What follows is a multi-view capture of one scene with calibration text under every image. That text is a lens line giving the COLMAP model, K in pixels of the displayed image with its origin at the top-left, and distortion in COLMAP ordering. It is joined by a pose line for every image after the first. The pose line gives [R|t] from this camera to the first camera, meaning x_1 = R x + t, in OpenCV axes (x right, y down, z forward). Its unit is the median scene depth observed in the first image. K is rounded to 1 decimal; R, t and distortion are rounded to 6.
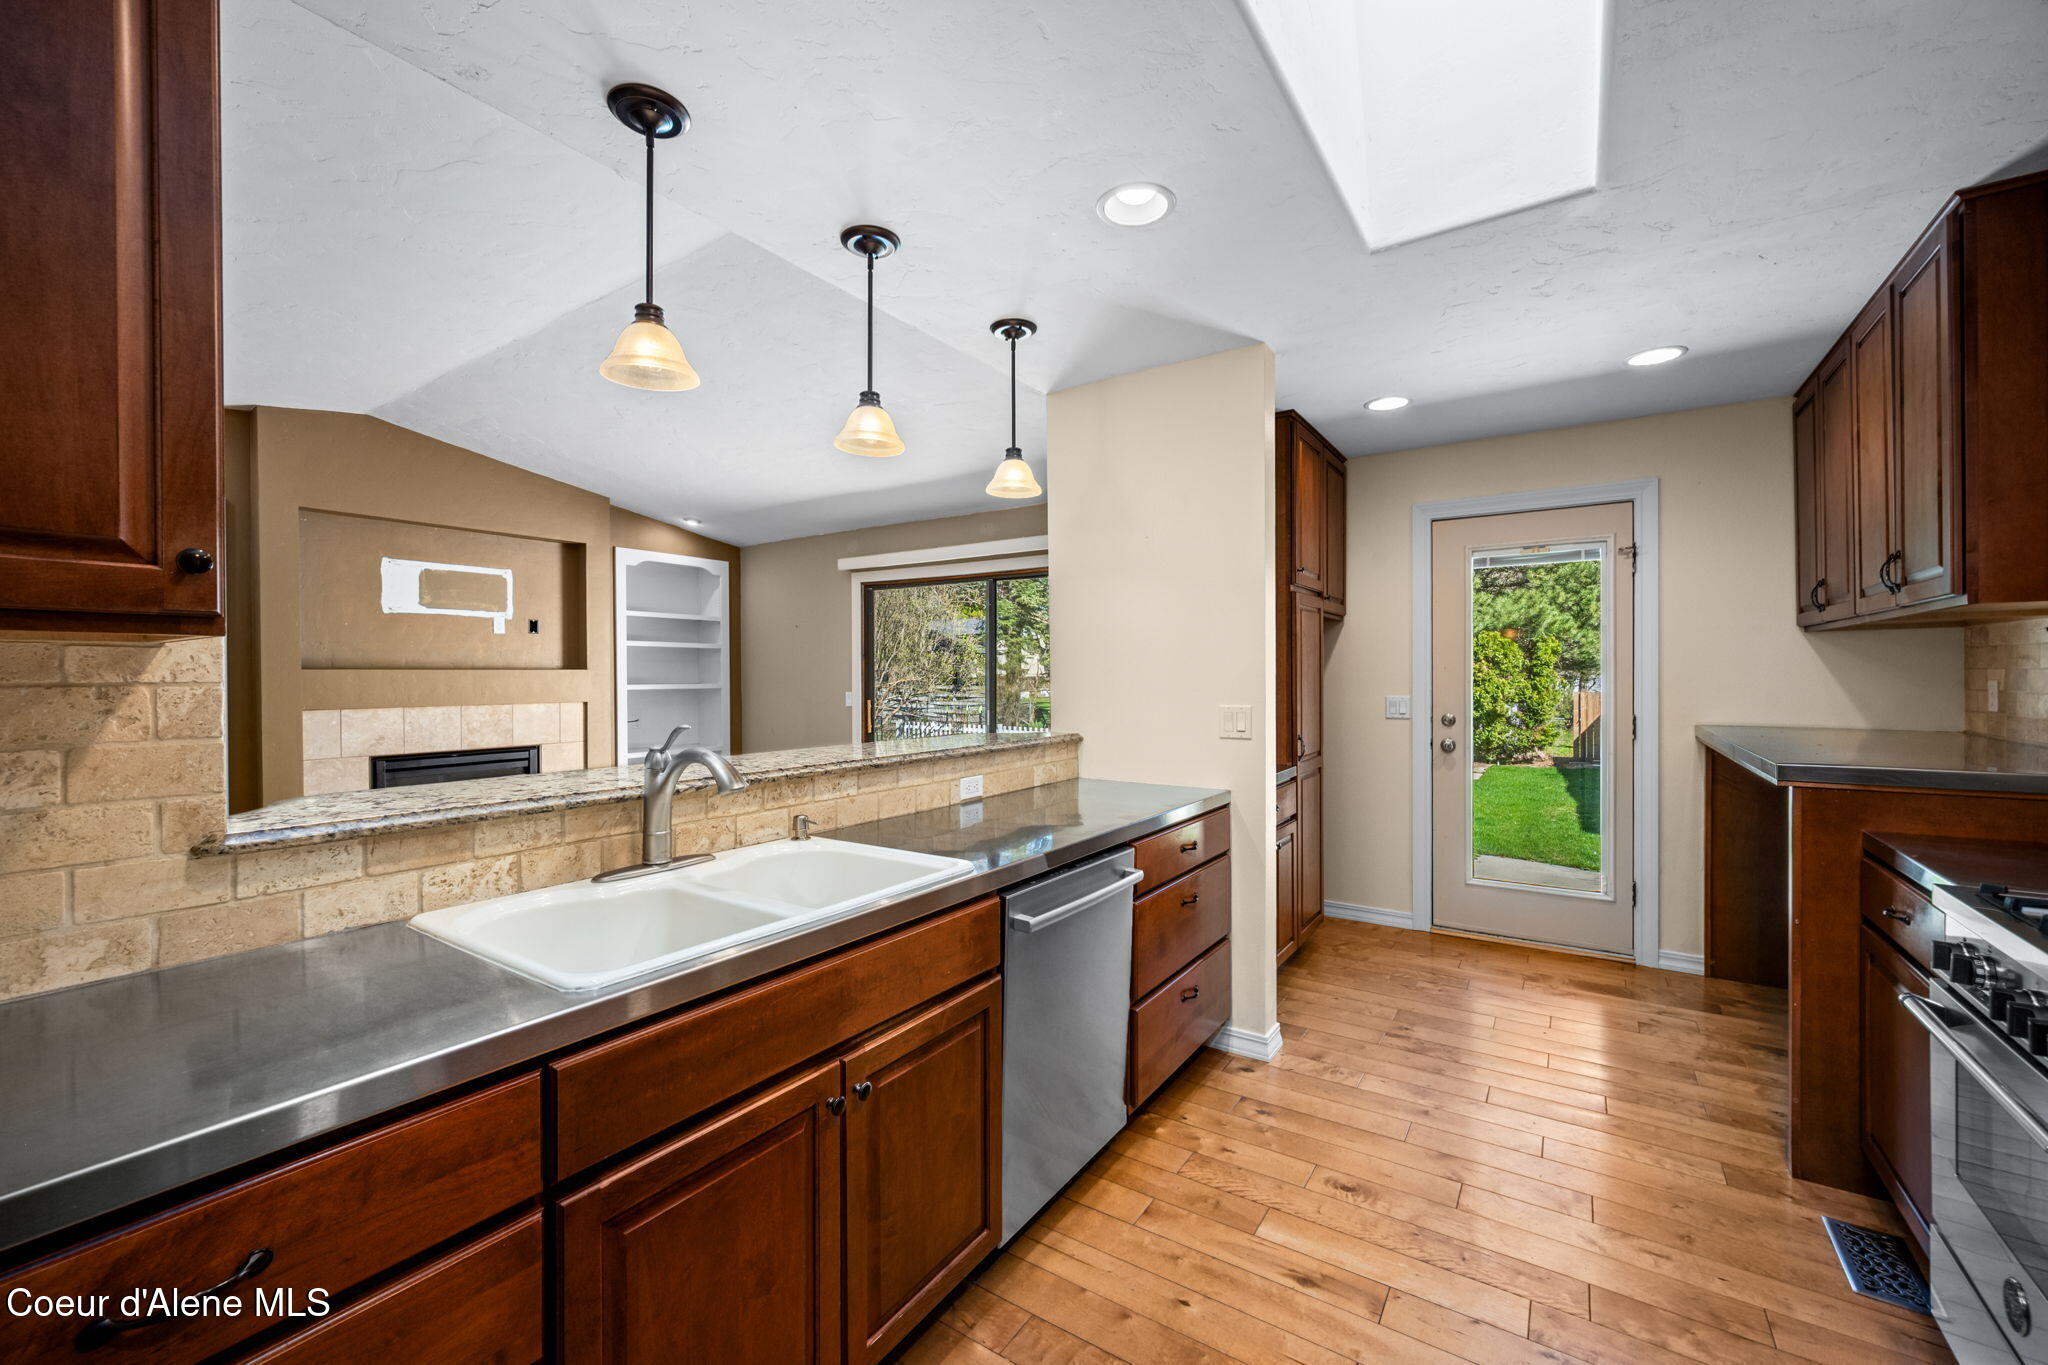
lens RADIAL K [[808.8, 0, 1031.2], [0, 808.8, 681.4], [0, 0, 1]] dist [0.000278, -0.000385]
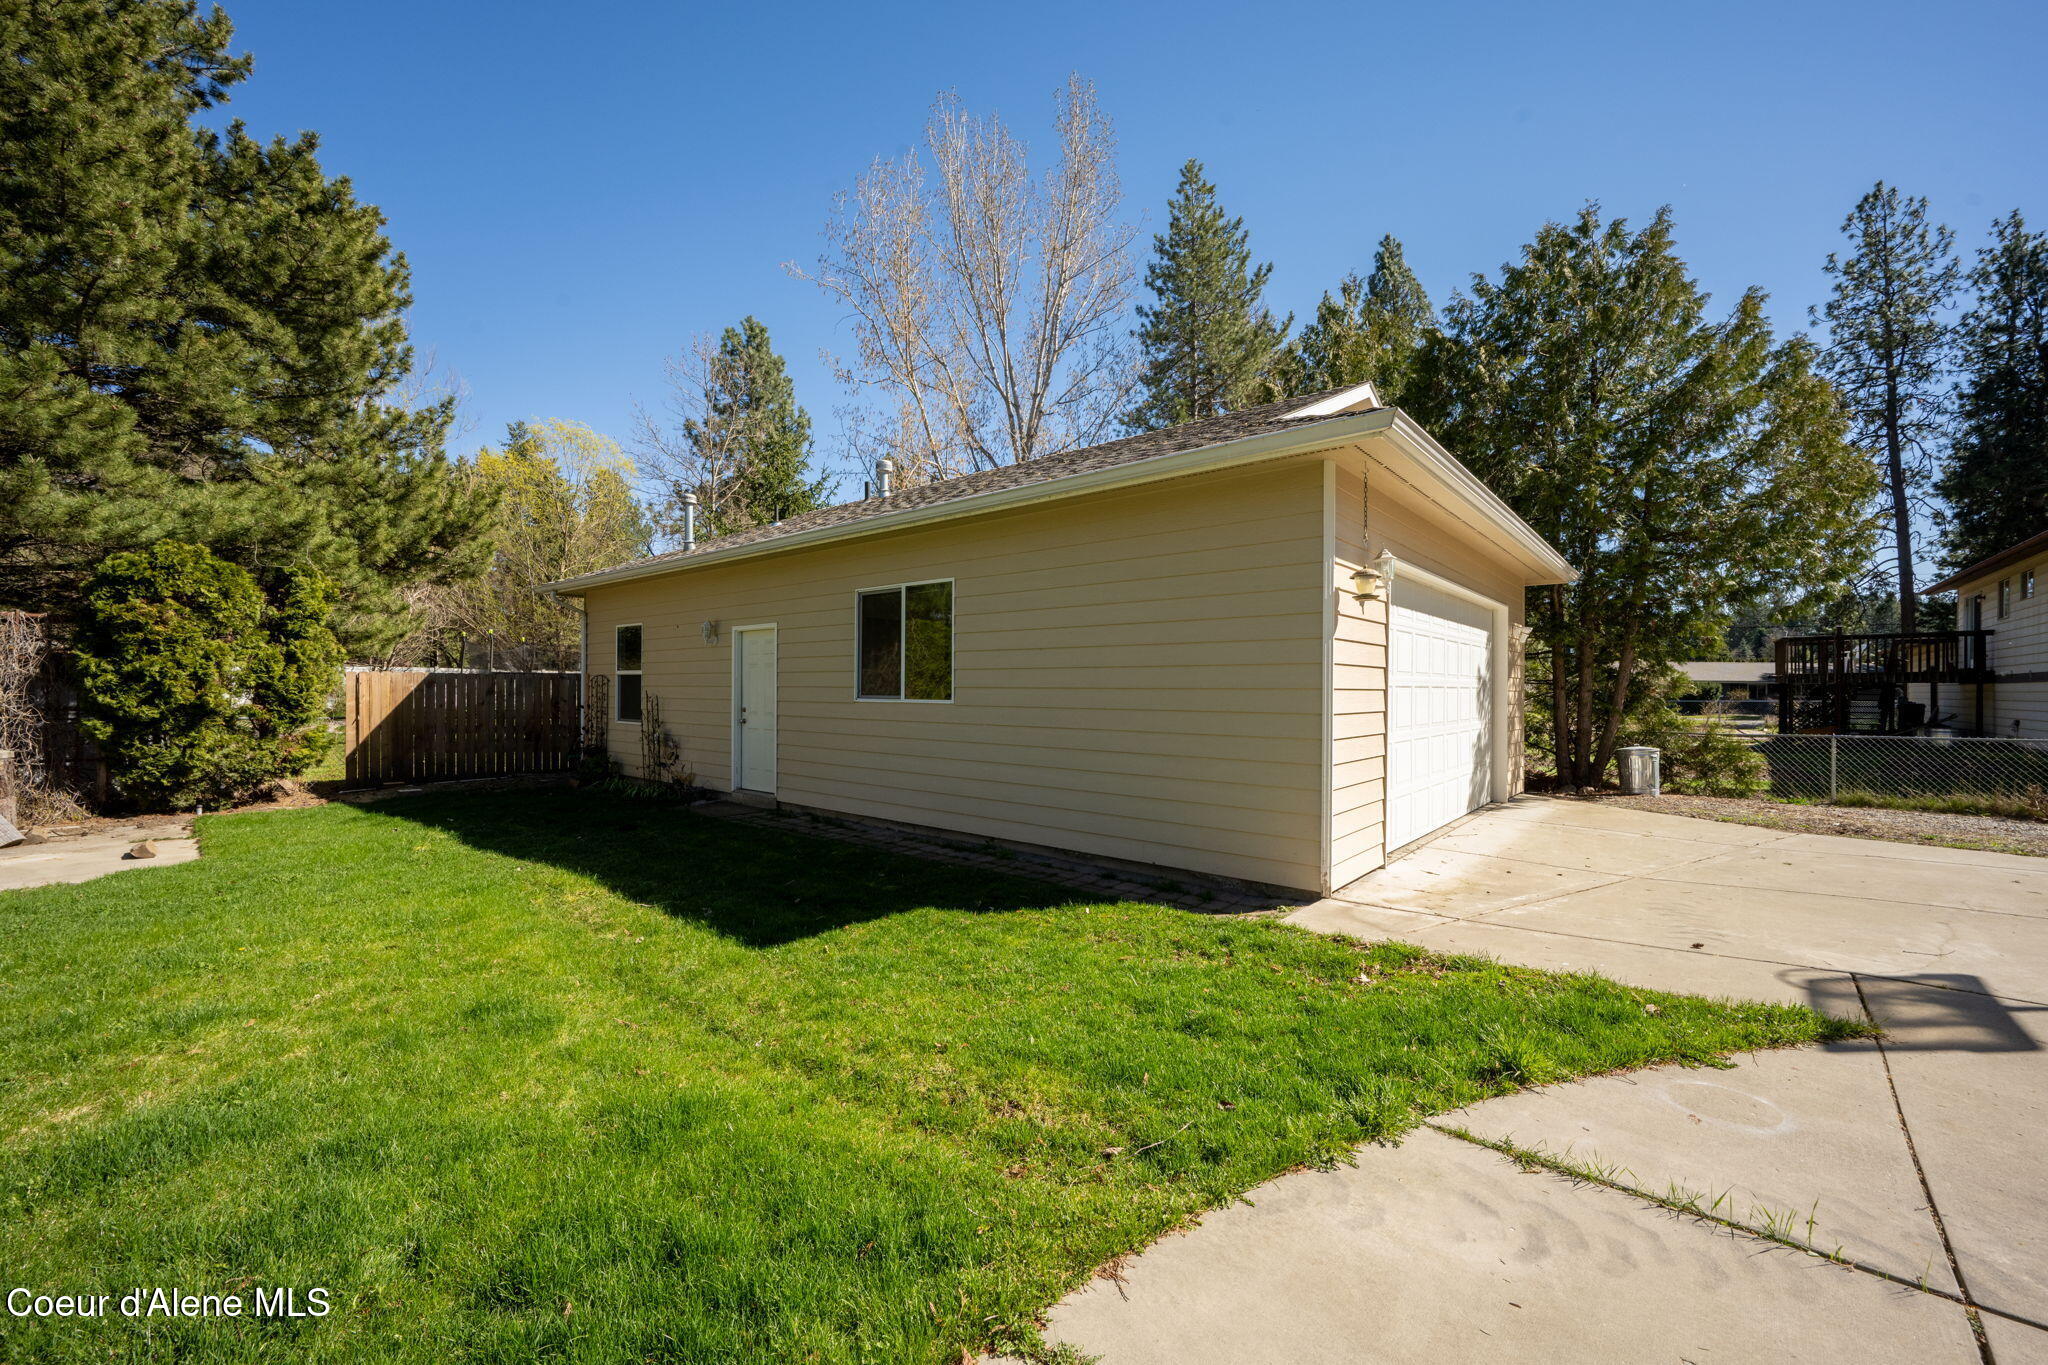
lens RADIAL K [[808.8, 0, 1020.7], [0, 808.8, 694.4], [0, 0, 1]] dist [0.000278, -0.000385]
pose [[0.145522, 0.001149, 0.989354, 1.056945], [0.000458, 0.999999, -0.001229, 0.208059], [-0.989355, 0.000632, 0.145522, 2.879226]]
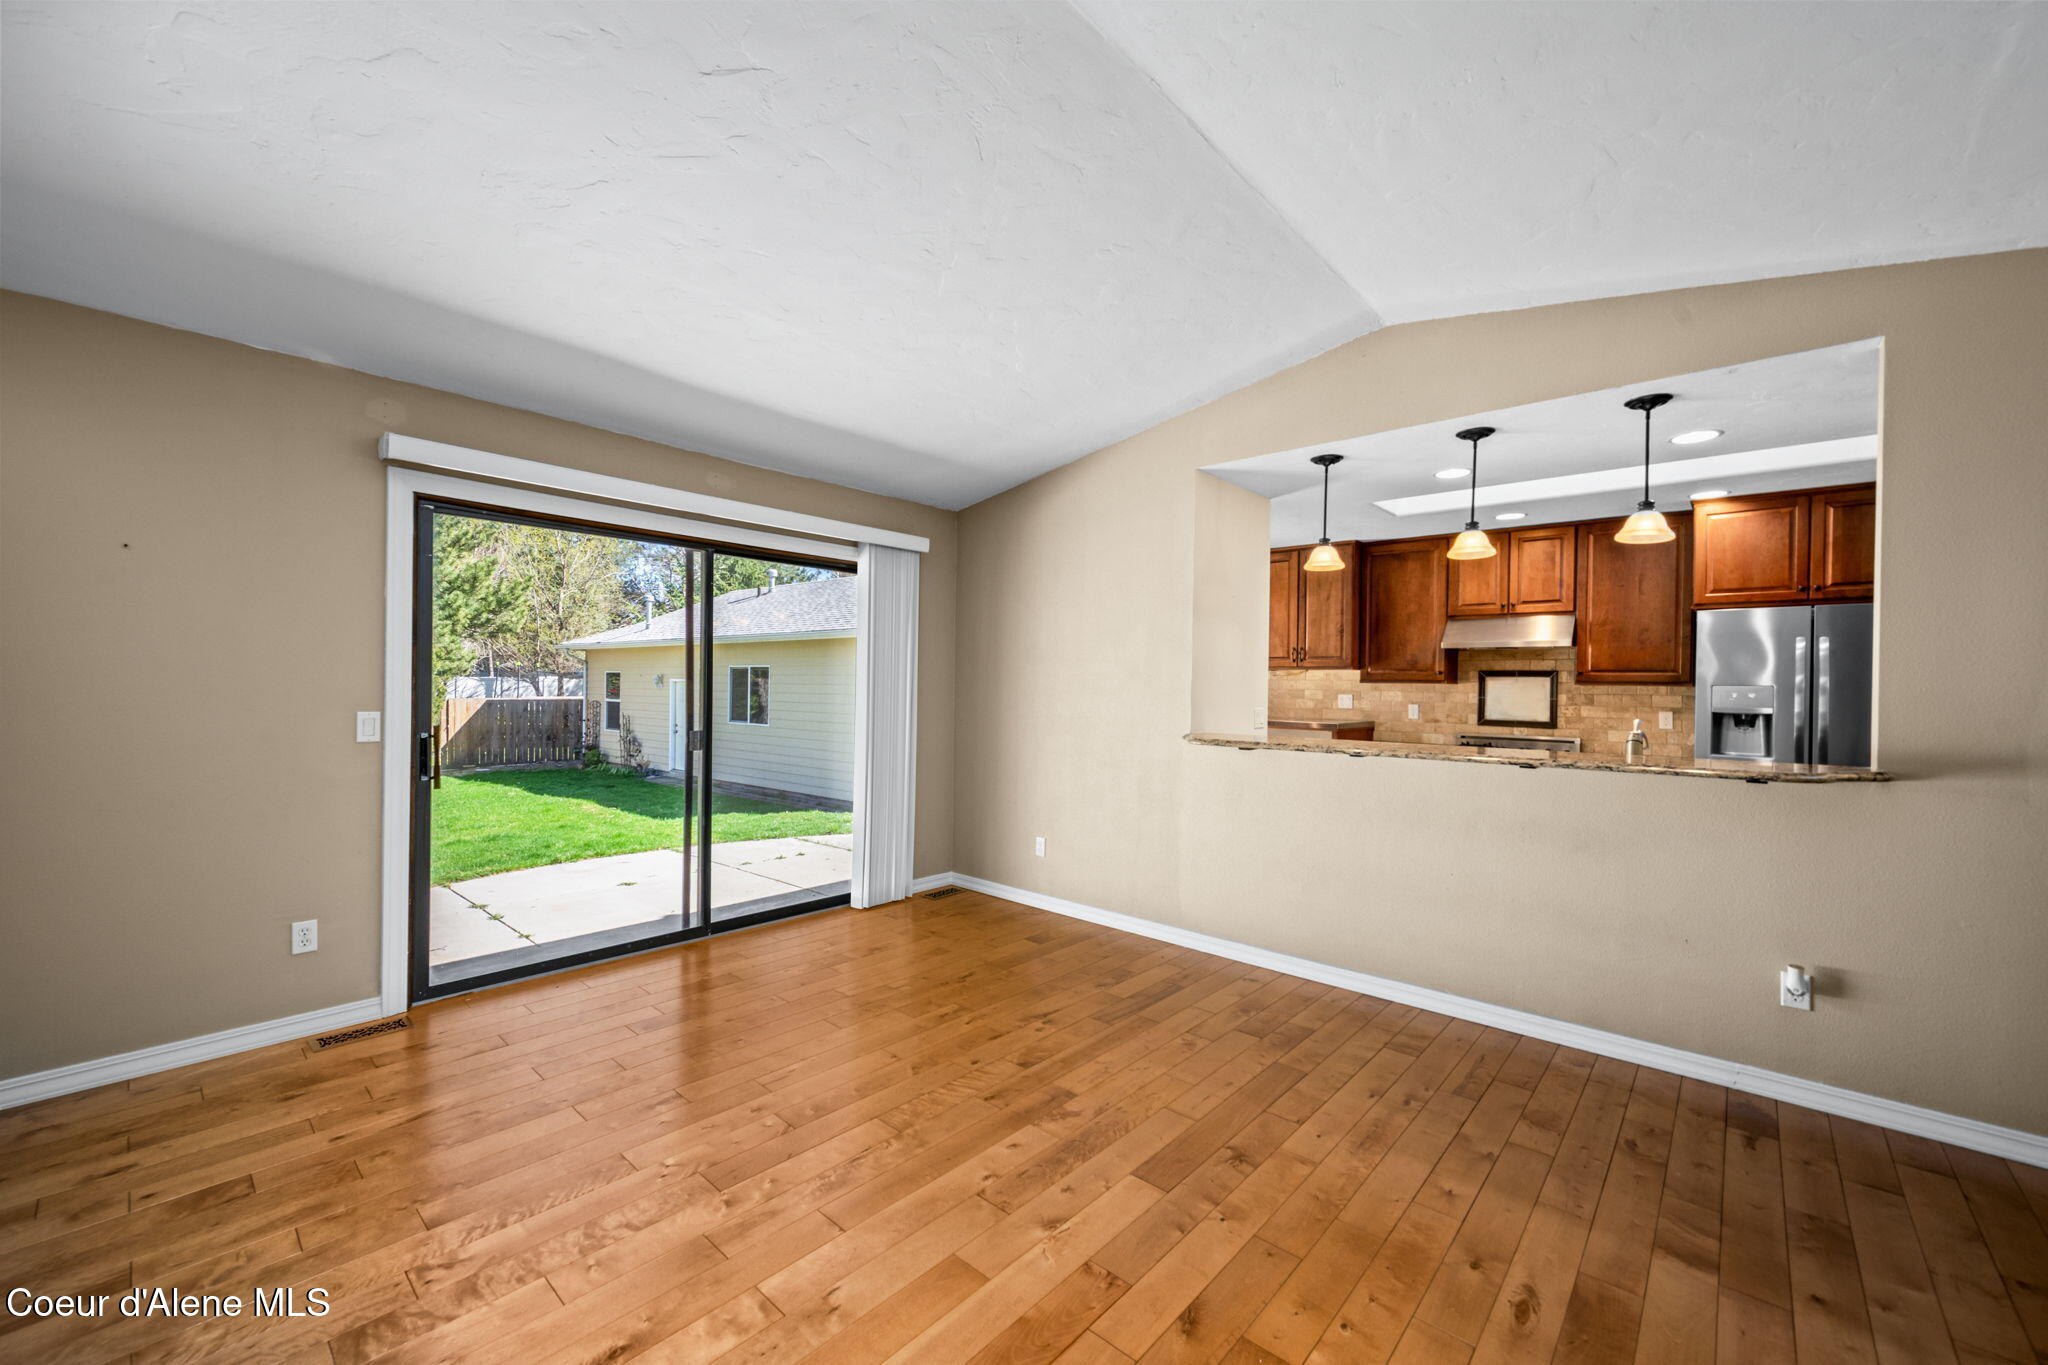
lens RADIAL K [[808.8, 0, 1016.3], [0, 808.8, 686.5], [0, 0, 1]] dist [0.000278, -0.000385]
pose [[0.138594, 0.006255, 0.990330, -1.373710], [-0.006479, 0.999964, -0.005409, -0.002366], [-0.990328, -0.005667, 0.138629, 1.183742]]
